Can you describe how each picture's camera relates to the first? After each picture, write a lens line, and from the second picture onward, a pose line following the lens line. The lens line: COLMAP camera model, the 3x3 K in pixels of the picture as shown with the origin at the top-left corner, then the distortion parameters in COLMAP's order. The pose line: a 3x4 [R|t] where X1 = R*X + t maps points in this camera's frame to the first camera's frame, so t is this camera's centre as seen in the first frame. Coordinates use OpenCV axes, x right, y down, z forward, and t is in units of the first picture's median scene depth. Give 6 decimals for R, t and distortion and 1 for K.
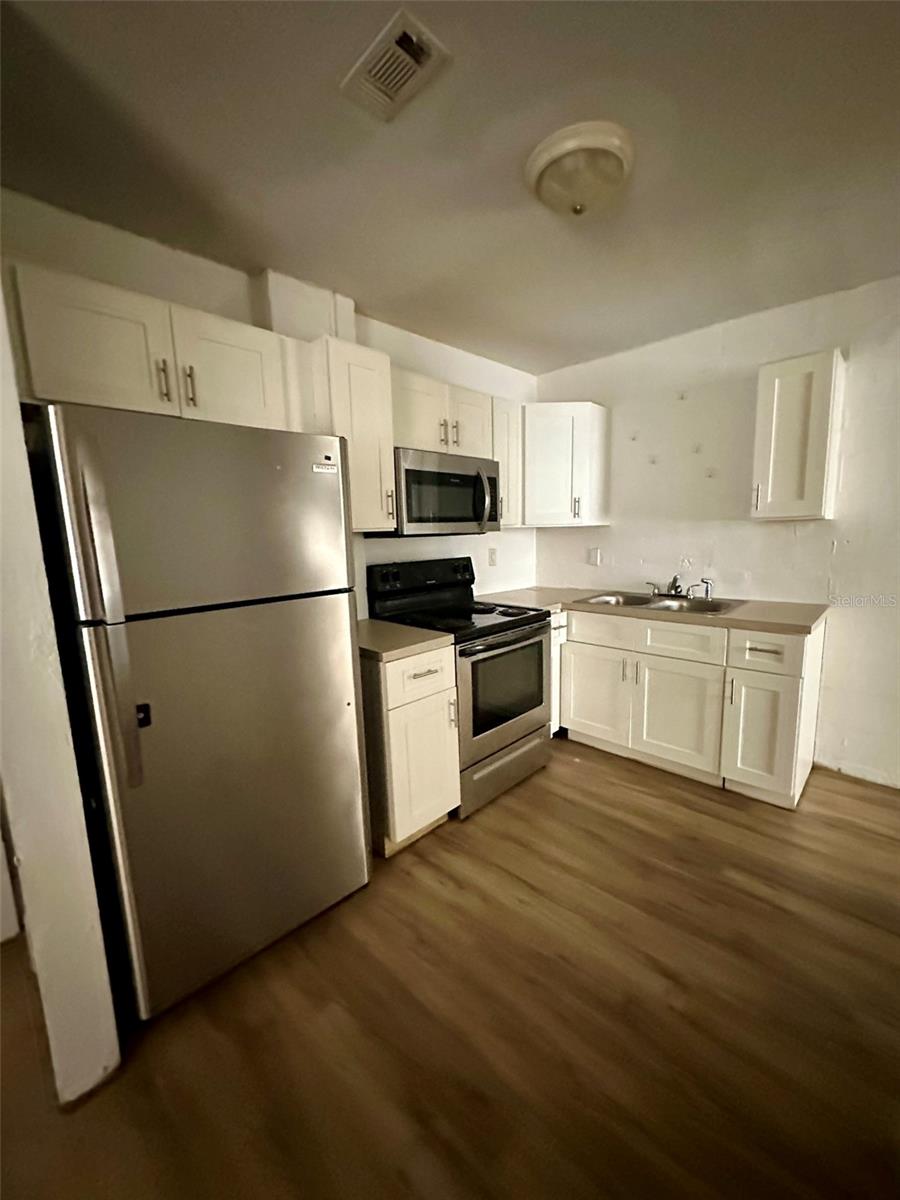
lens RADIAL K [[475.7, 0, 455.9], [0, 475.7, 599.1], [0, 0, 1]] dist [-0.008952, -0.000072]
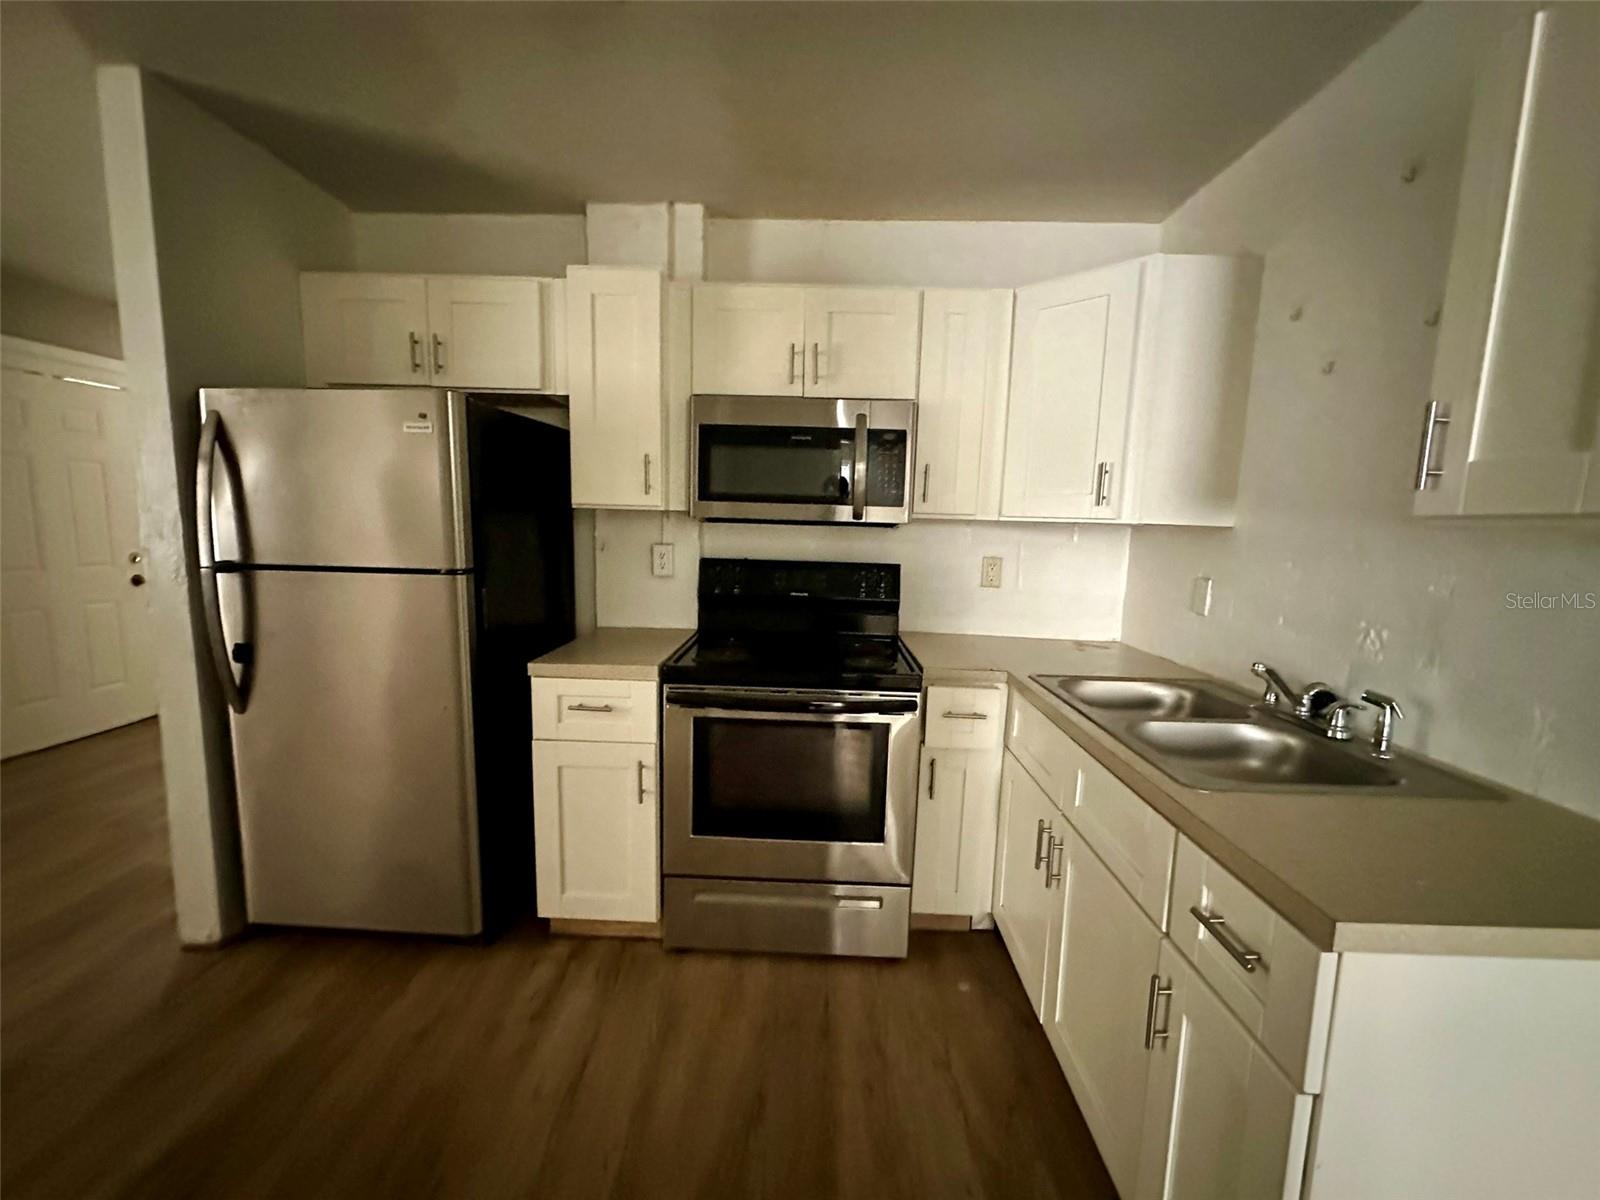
lens RADIAL K [[634.2, 0, 801.4], [0, 634.2, 596.4], [0, 0, 1]] dist [-0.008952, -0.000072]
pose [[0.680001, 0.133314, -0.720990, 0.699832], [-0.153645, 0.987408, 0.037667, -0.080354], [0.716933, 0.085163, 0.691921, 0.478687]]
